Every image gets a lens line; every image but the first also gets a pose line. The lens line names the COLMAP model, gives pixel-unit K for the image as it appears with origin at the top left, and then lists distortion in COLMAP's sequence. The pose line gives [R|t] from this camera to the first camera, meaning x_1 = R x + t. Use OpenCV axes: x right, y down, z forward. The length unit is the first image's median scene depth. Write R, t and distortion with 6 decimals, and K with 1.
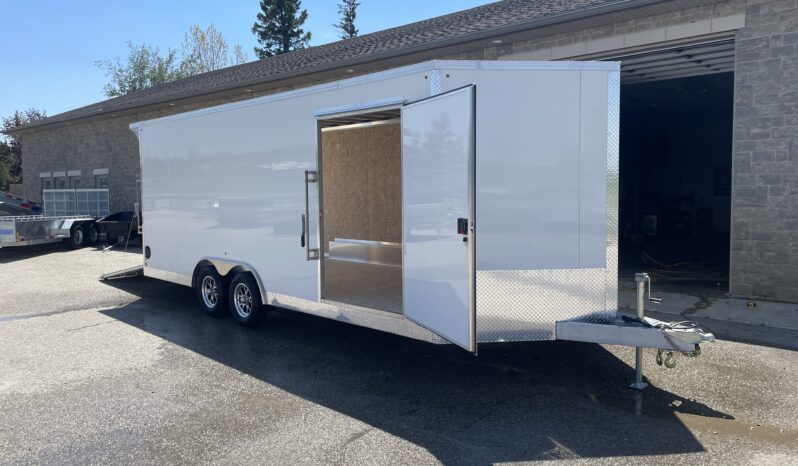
lens RADIAL K [[615.6, 0, 399.2], [0, 615.6, 232.3], [0, 0, 1]] dist [0.033566, -0.024200]
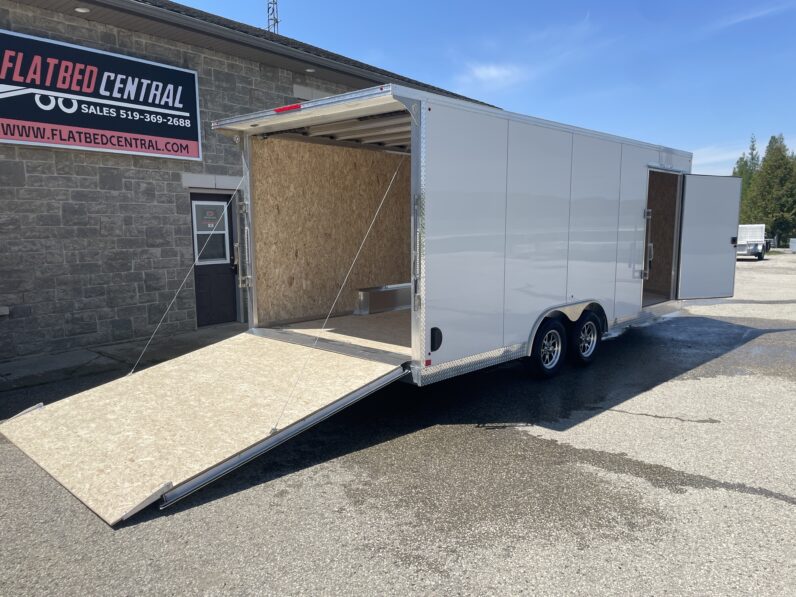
lens RADIAL K [[604.6, 0, 397.7], [0, 604.6, 300.9], [0, 0, 1]] dist [0.050416, -0.003821]
pose [[0.048275, -0.122715, 0.991267, -1.115160], [0.093734, 0.988601, 0.117820, -0.079520], [-0.994426, 0.087227, 0.059227, 1.177713]]
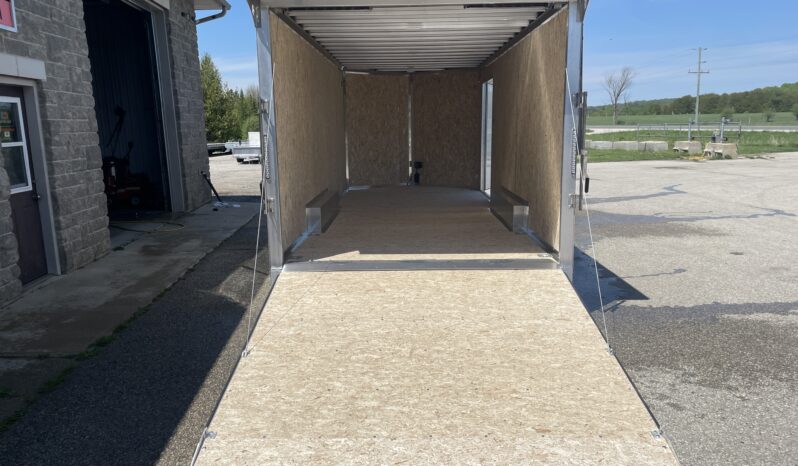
lens RADIAL K [[615.6, 0, 396.5], [0, 615.6, 233.0], [0, 0, 1]] dist [0.033566, -0.024200]
pose [[-0.632657, -0.116949, 0.765551, -0.879951], [0.094310, 0.969540, 0.226049, -0.126956], [-0.768668, 0.215211, -0.602357, 1.692805]]
